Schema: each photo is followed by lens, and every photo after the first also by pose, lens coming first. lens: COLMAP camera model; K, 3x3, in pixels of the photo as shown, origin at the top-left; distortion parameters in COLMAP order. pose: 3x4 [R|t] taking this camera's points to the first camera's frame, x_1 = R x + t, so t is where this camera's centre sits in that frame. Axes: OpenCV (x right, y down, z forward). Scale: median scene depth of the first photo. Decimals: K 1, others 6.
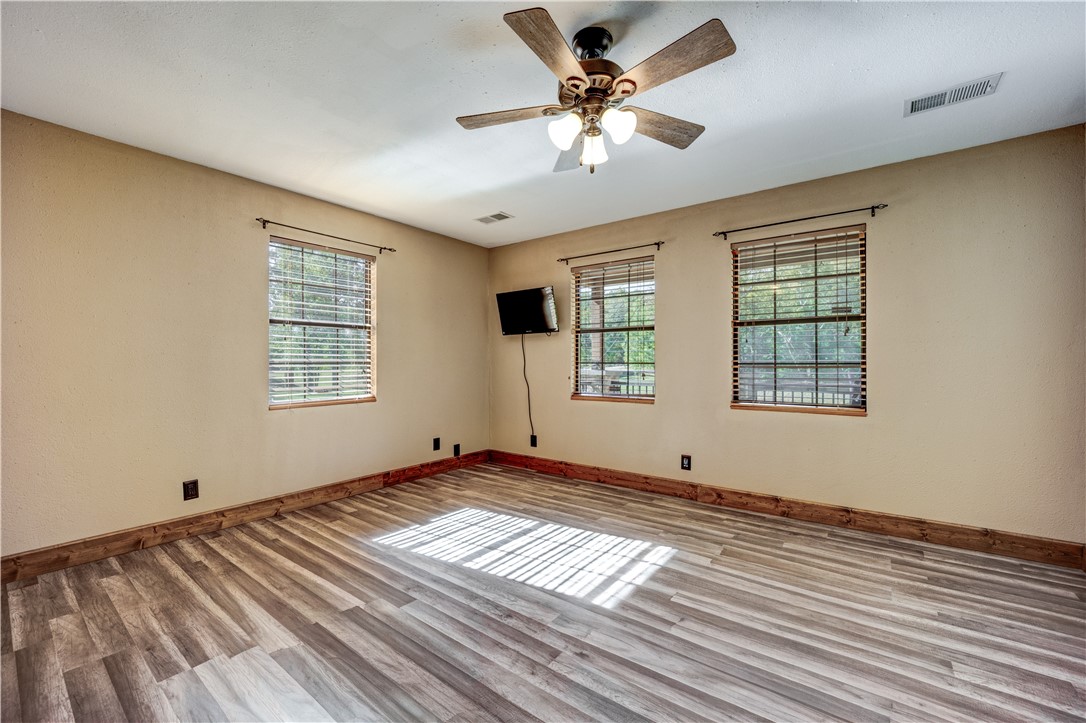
lens RADIAL K [[439.4, 0, 542.5], [0, 439.4, 364.0], [0, 0, 1]] dist [-0.019129, -0.001784]
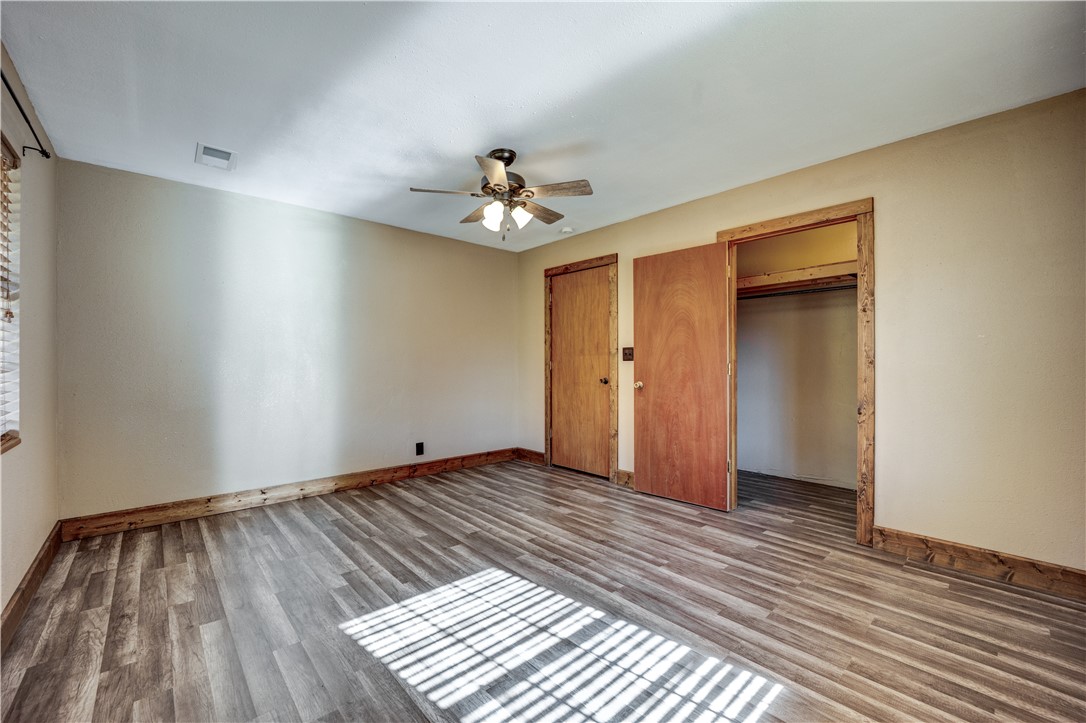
lens RADIAL K [[439.4, 0, 543.3], [0, 439.4, 360.8], [0, 0, 1]] dist [-0.019129, -0.001784]
pose [[-0.982778, 0.000407, 0.184789, -0.201333], [0.000123, 0.999999, -0.001549, -0.006798], [-0.184790, -0.001499, -0.982777, 1.659084]]
